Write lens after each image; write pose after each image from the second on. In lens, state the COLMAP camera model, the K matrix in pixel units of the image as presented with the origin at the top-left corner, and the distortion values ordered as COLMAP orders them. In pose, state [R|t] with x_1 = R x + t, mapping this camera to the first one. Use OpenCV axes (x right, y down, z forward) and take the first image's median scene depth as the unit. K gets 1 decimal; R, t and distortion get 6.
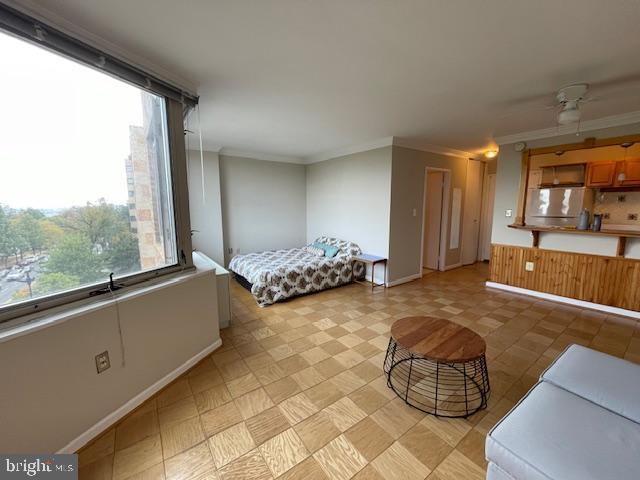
lens RADIAL K [[258.3, 0, 321.2], [0, 258.3, 237.1], [0, 0, 1]] dist [-0.003298, -0.000426]
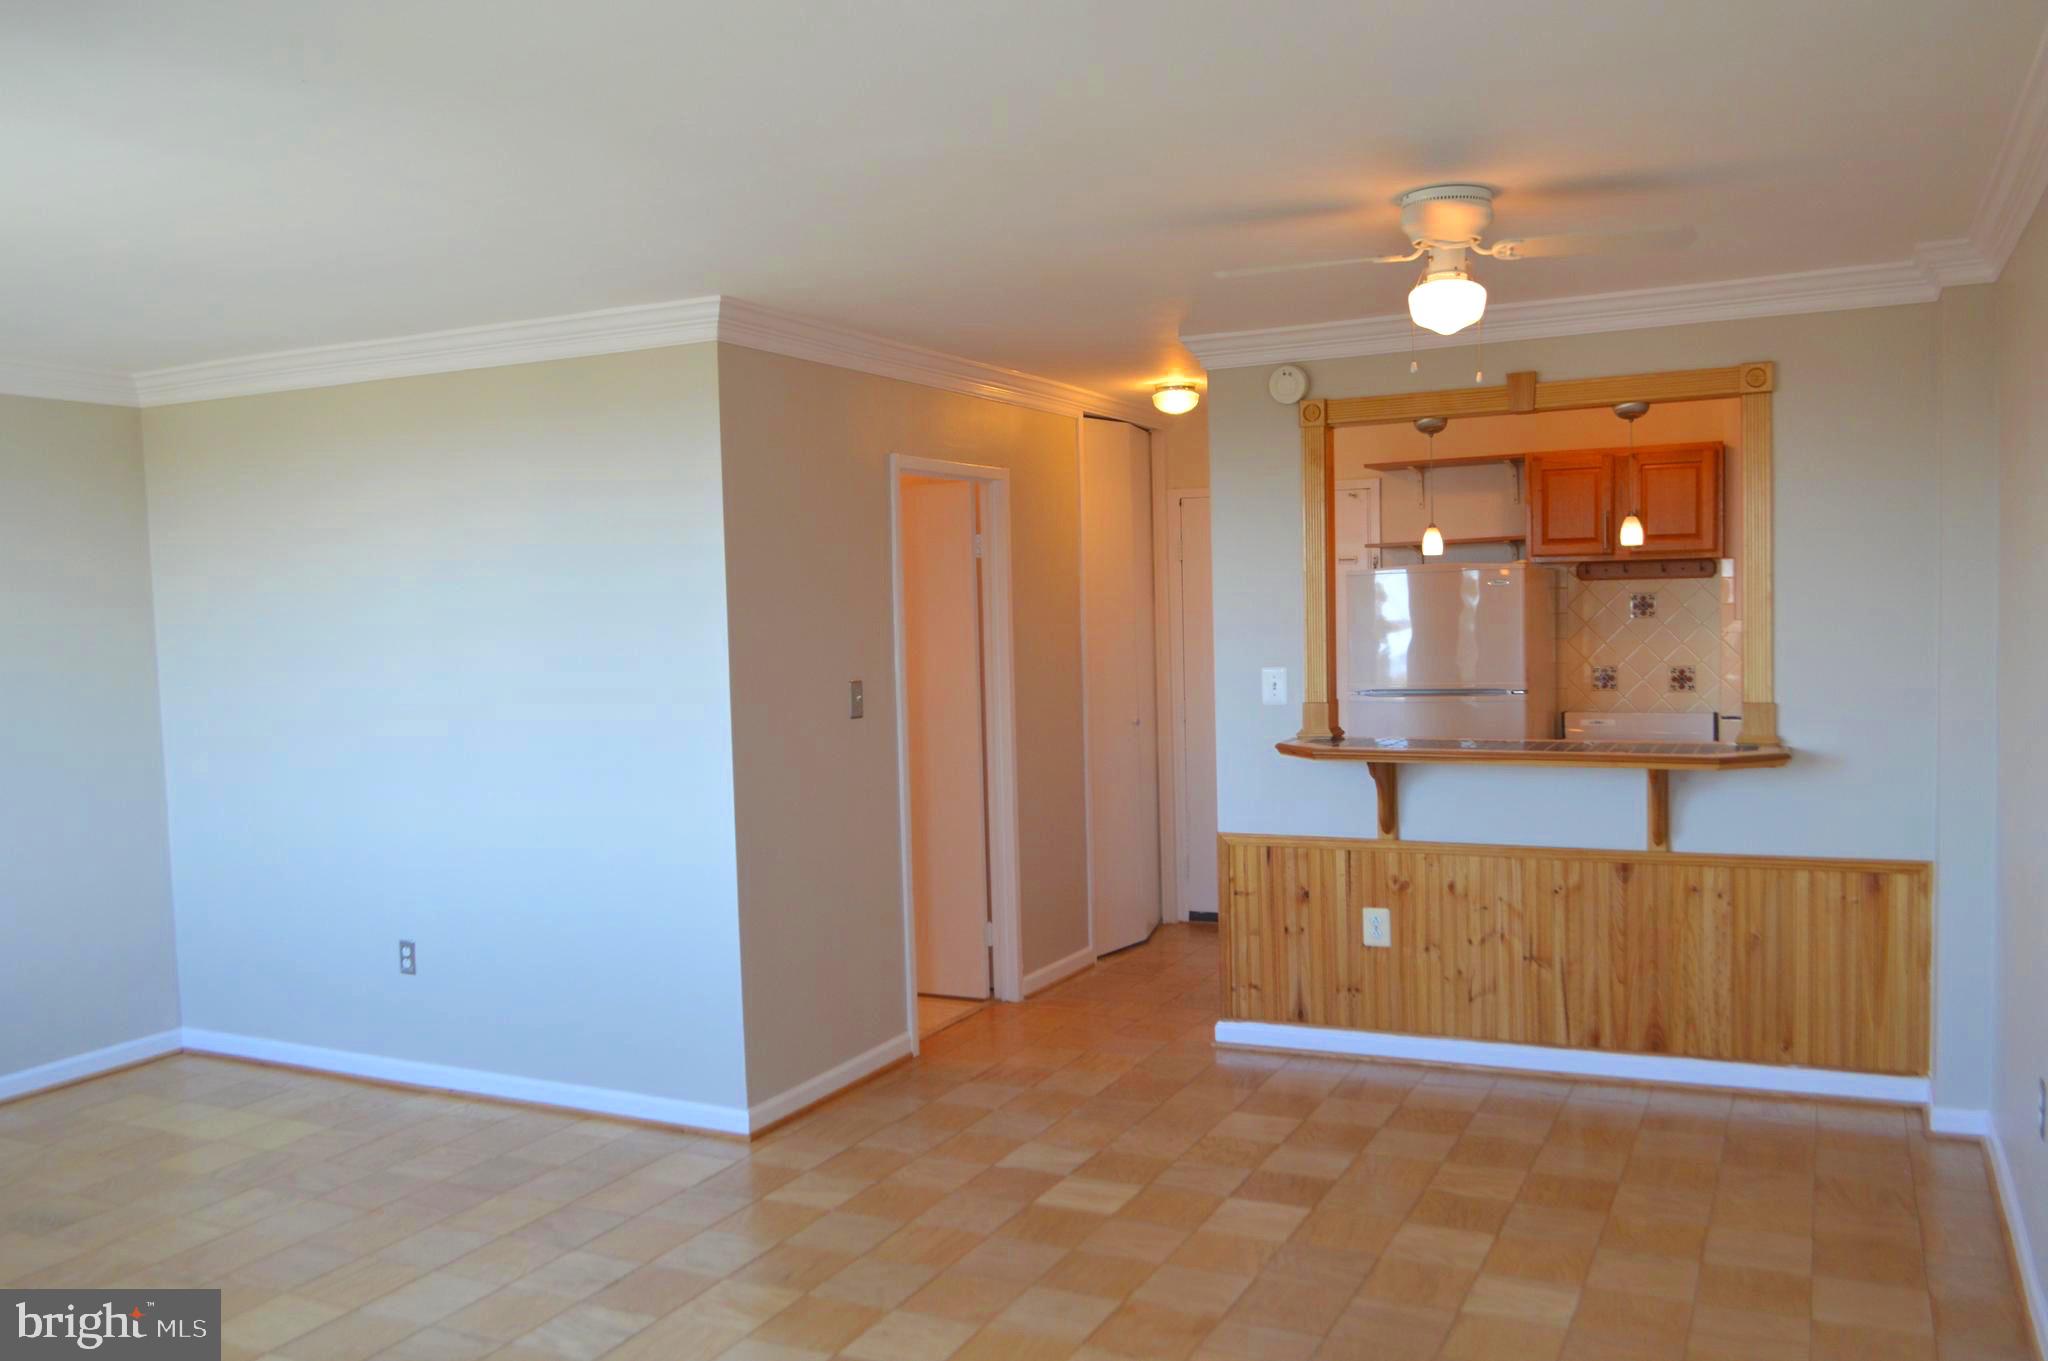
lens RADIAL K [[1637.2, 0, 1033.5], [0, 1637.2, 698.9], [0, 0, 1]] dist [-0.000845, 0.000933]
pose [[0.879234, -0.049735, 0.473786, -0.089406], [0.084072, 0.995125, -0.051556, -0.028590], [-0.468912, 0.085162, 0.879130, -0.095410]]
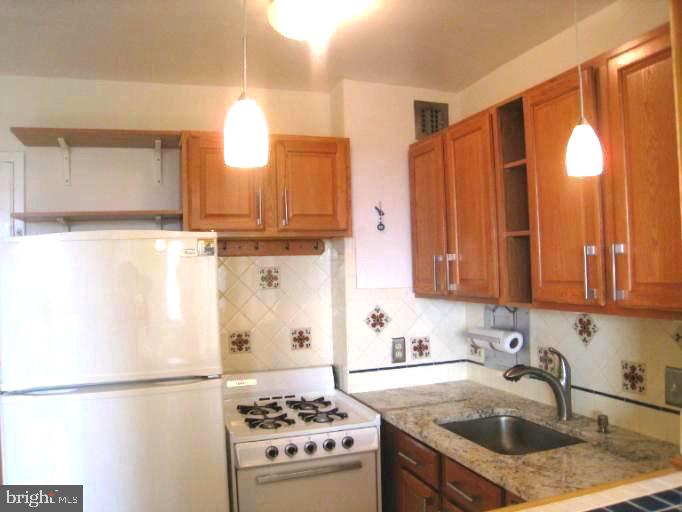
lens RADIAL K [[575.2, 0, 341.6], [0, 575.2, 254.9], [0, 0, 1]] dist [-0.093349, -0.012498]
pose [[0.281107, 0.014417, 0.959568, 0.581880], [0.143522, 0.988011, -0.056890, -0.127790], [-0.948884, 0.153711, 0.275668, 0.751583]]
